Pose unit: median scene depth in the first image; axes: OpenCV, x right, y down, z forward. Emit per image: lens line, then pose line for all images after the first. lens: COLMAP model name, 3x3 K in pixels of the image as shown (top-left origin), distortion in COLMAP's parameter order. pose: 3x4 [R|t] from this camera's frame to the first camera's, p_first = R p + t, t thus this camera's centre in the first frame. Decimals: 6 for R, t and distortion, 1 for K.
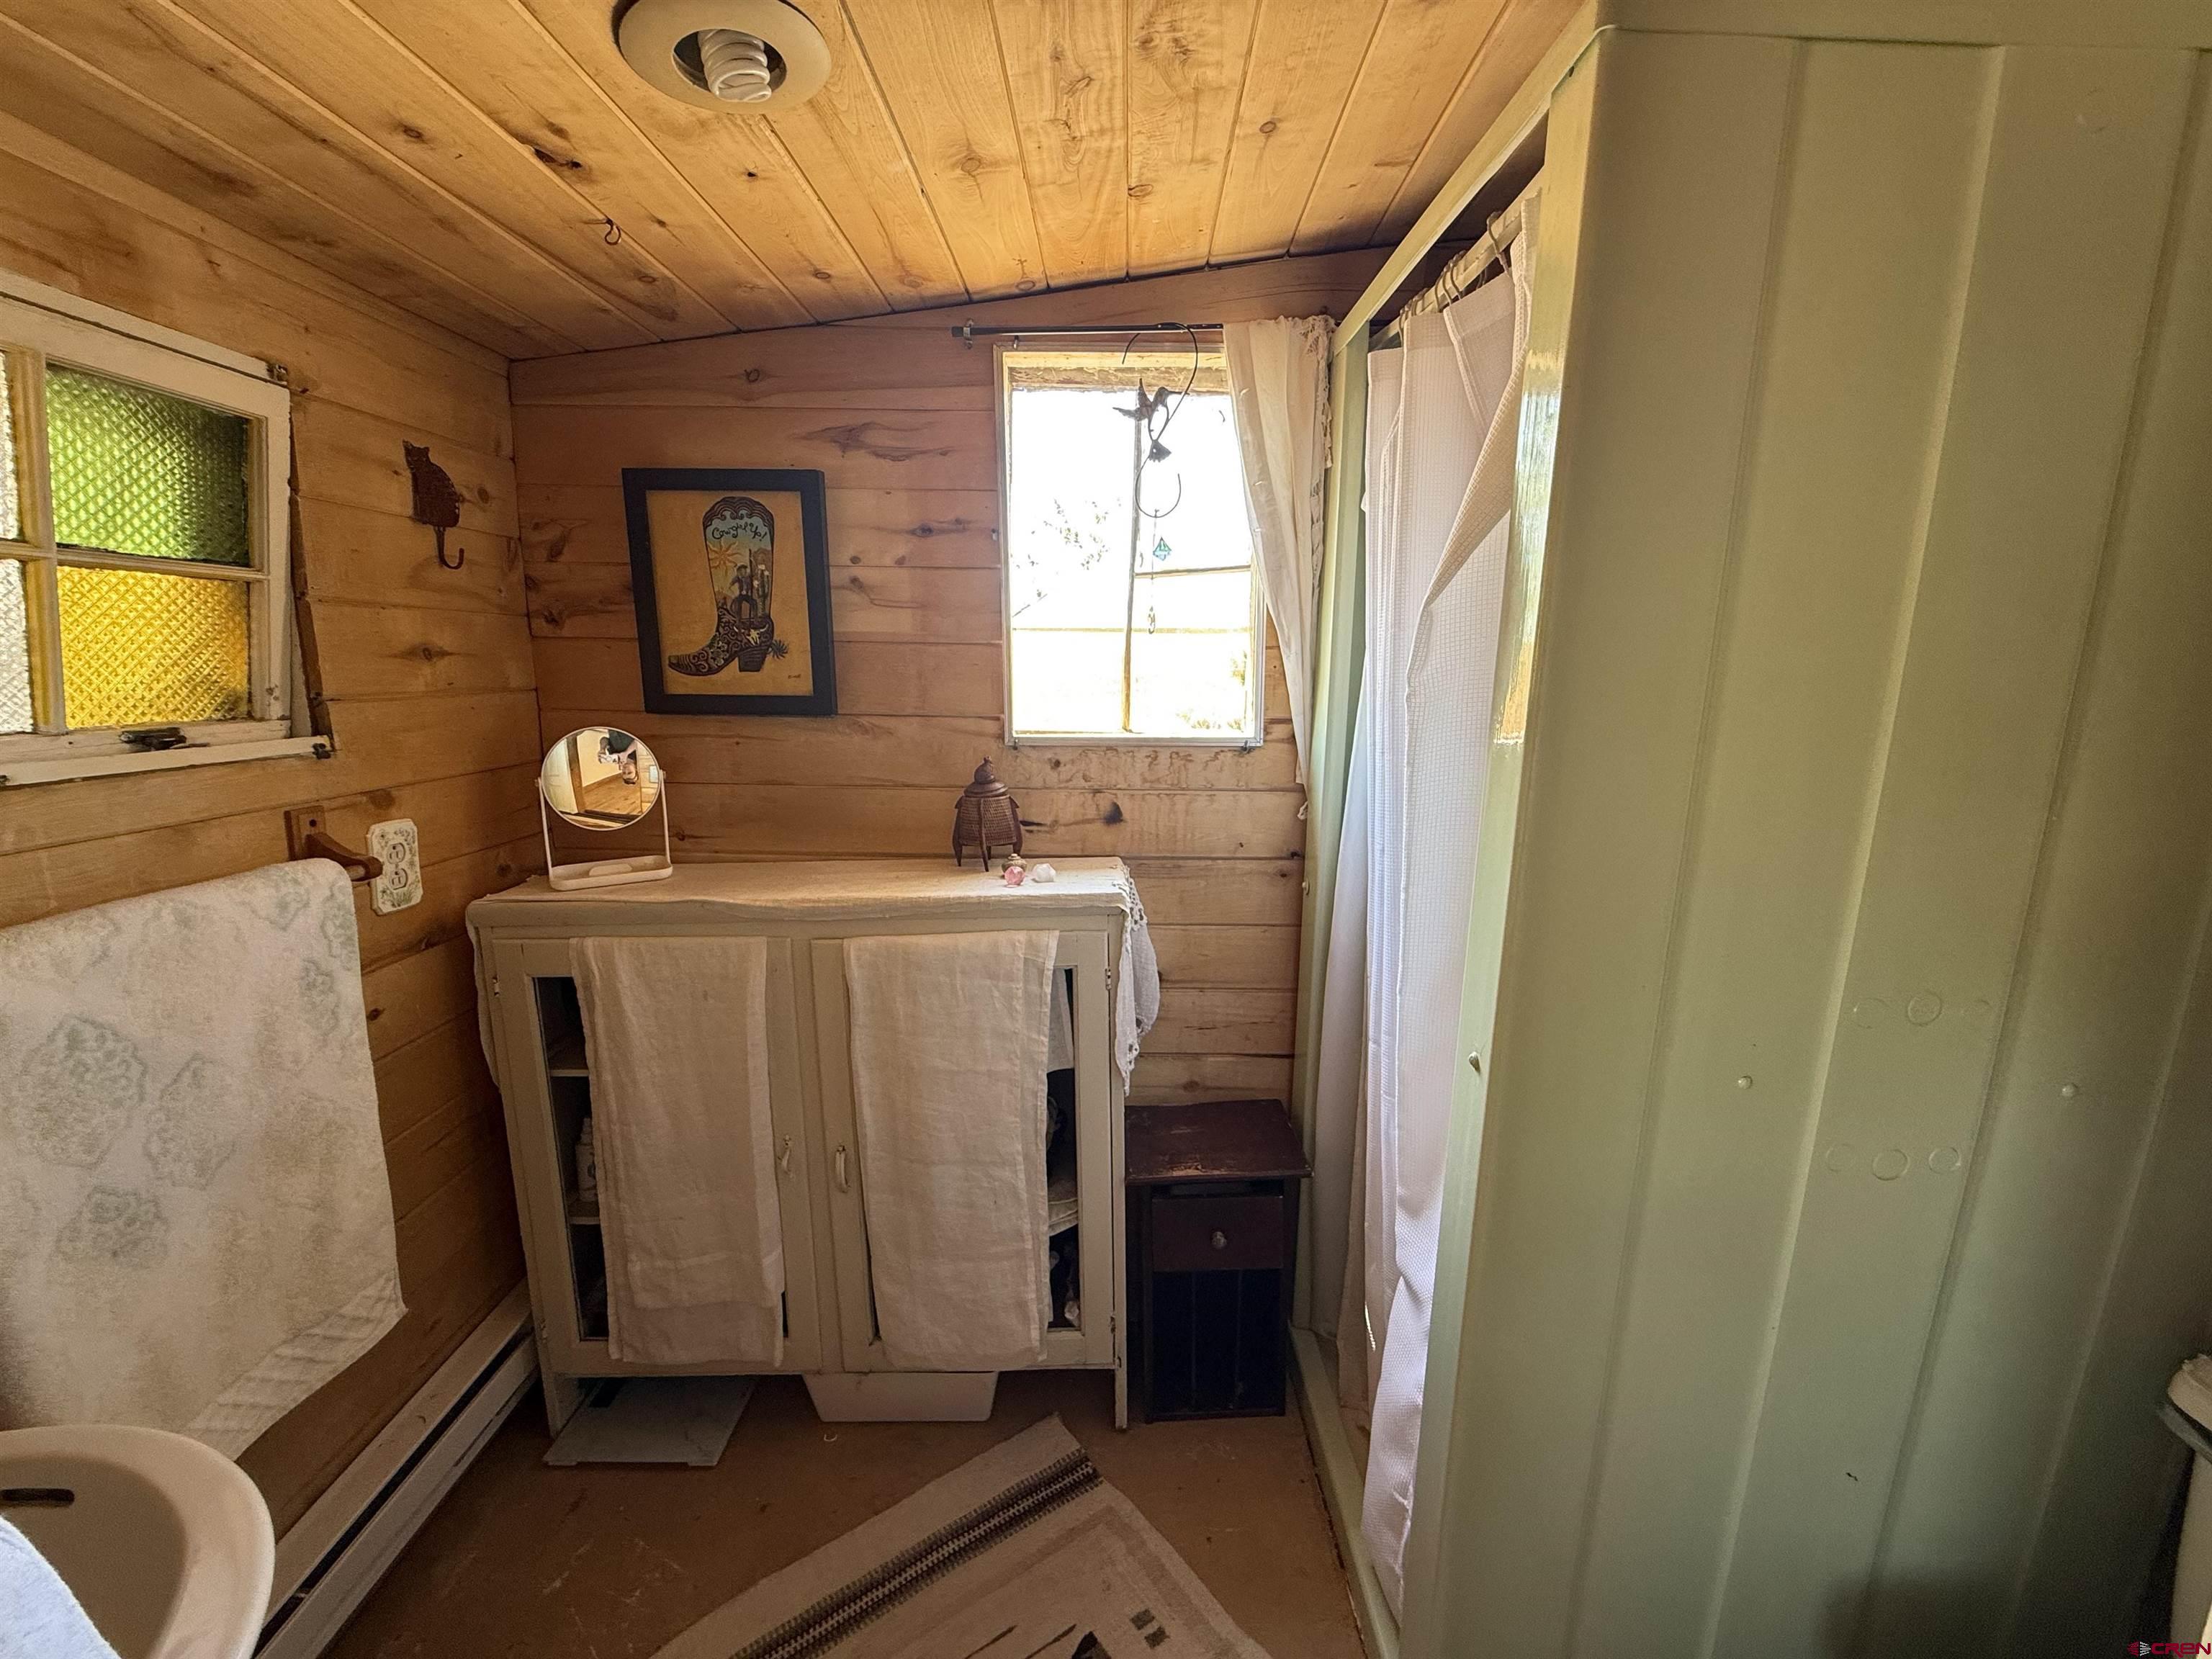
lens RADIAL K [[900.3, 0, 1106.0], [0, 900.3, 829.5], [0, 0, 1]] dist [0.001809, -0.000365]
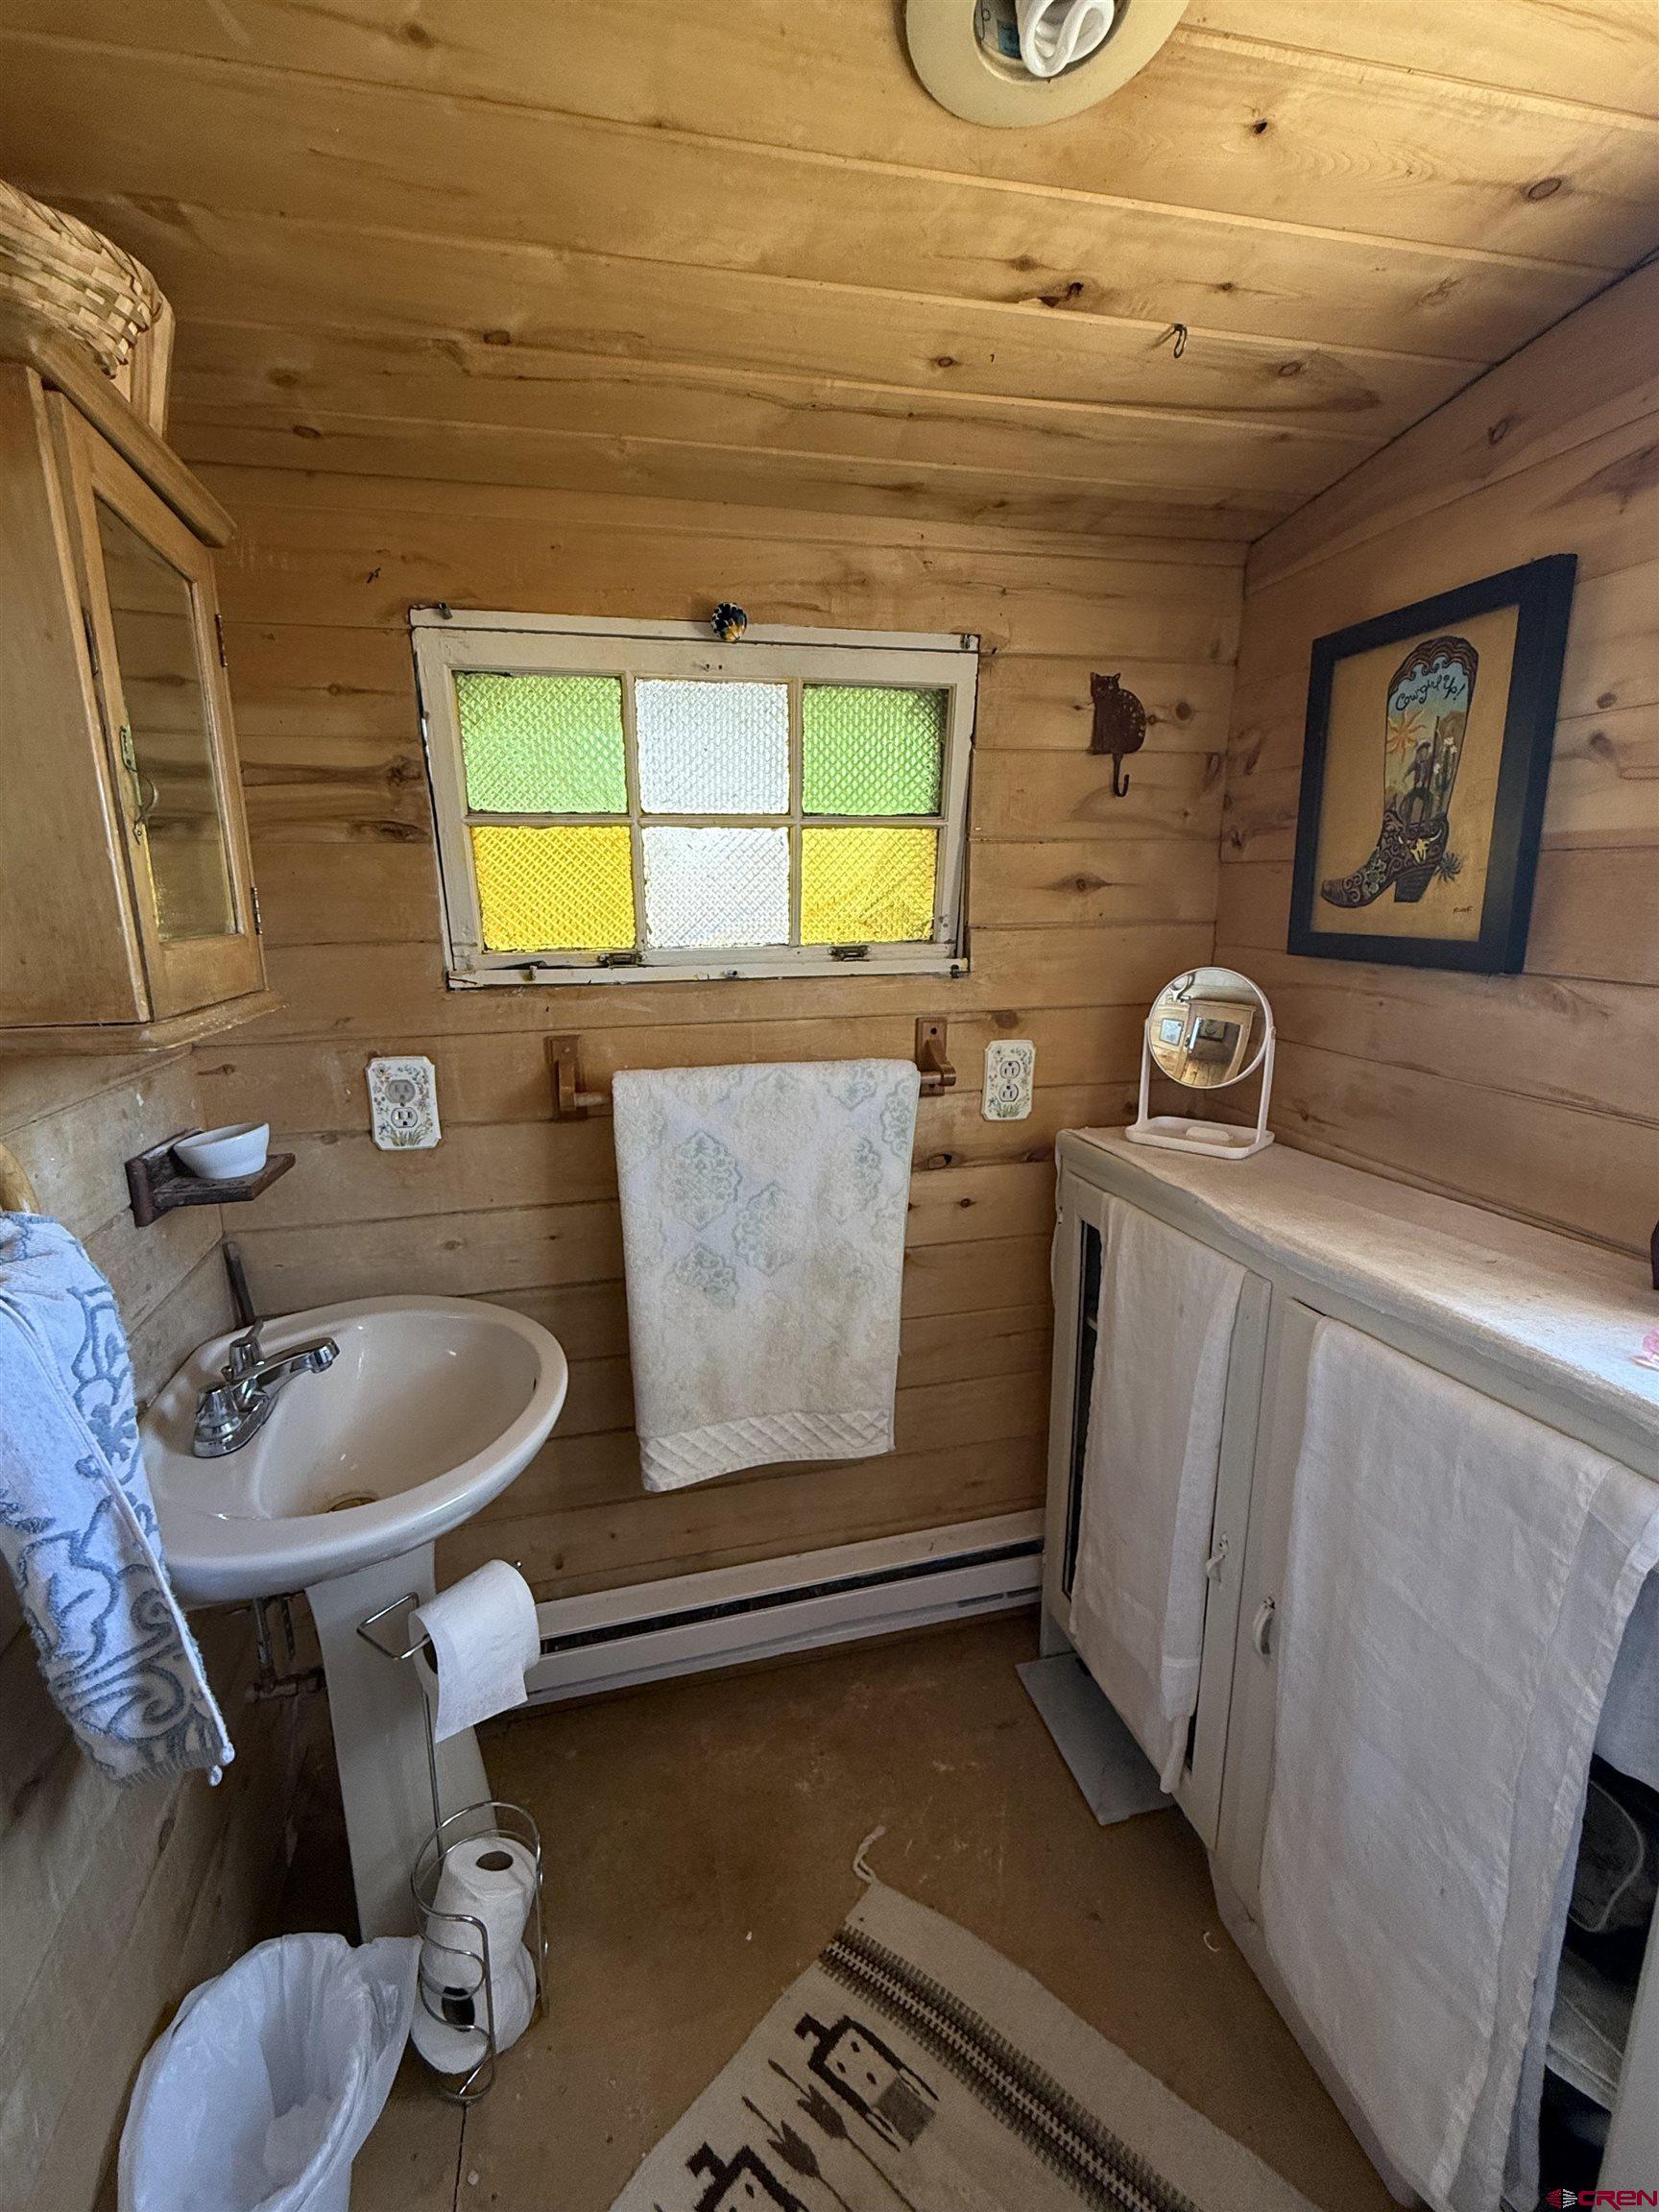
lens RADIAL K [[943.0, 0, 829.5], [0, 943.0, 1106.0], [0, 0, 1]] dist [0.002010, -0.000962]
pose [[0.230864, 0.205543, -0.951028, 0.242985], [-0.165970, 0.971426, 0.169662, -0.082457], [0.958726, 0.118673, 0.258381, 0.462002]]
